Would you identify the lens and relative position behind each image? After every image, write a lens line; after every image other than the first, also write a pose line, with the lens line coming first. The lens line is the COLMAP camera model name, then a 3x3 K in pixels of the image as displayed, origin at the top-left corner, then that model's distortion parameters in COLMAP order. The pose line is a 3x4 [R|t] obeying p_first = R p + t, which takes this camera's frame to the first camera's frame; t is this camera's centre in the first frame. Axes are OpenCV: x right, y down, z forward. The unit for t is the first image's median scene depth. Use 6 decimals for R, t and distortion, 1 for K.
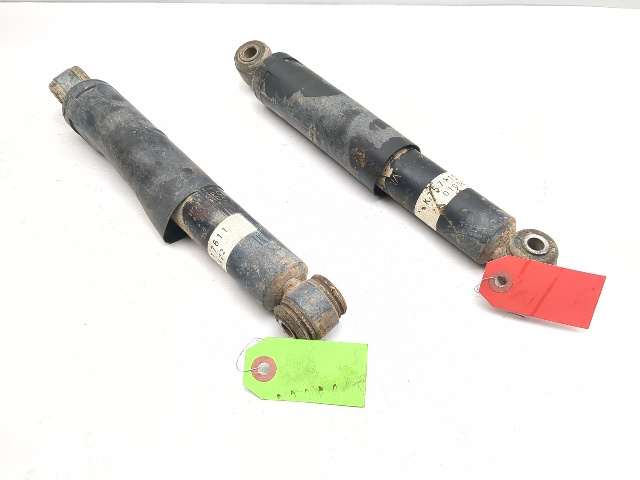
lens RADIAL K [[495.7, 0, 320.0], [0, 495.7, 240.0], [0, 0, 1]] dist [0.010168, -0.099780]
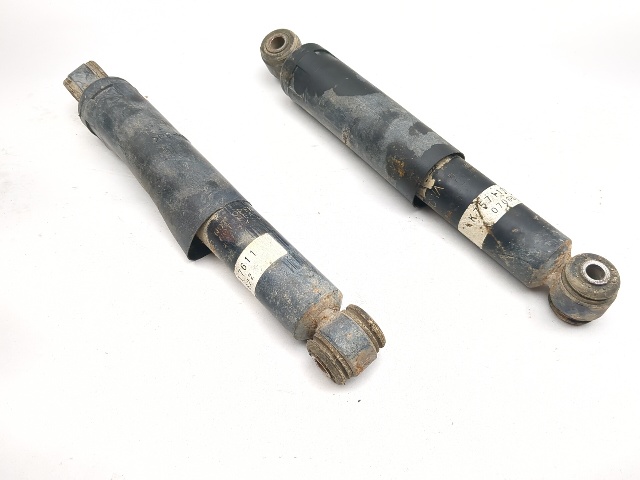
lens RADIAL K [[495.7, 0, 320.0], [0, 495.7, 240.0], [0, 0, 1]] dist [0.010168, -0.099780]
pose [[0.999069, 0.008150, -0.042358, -0.025239], [-0.005217, 0.997611, 0.068887, -0.096849], [0.042819, -0.068602, 0.996725, 0.076325]]
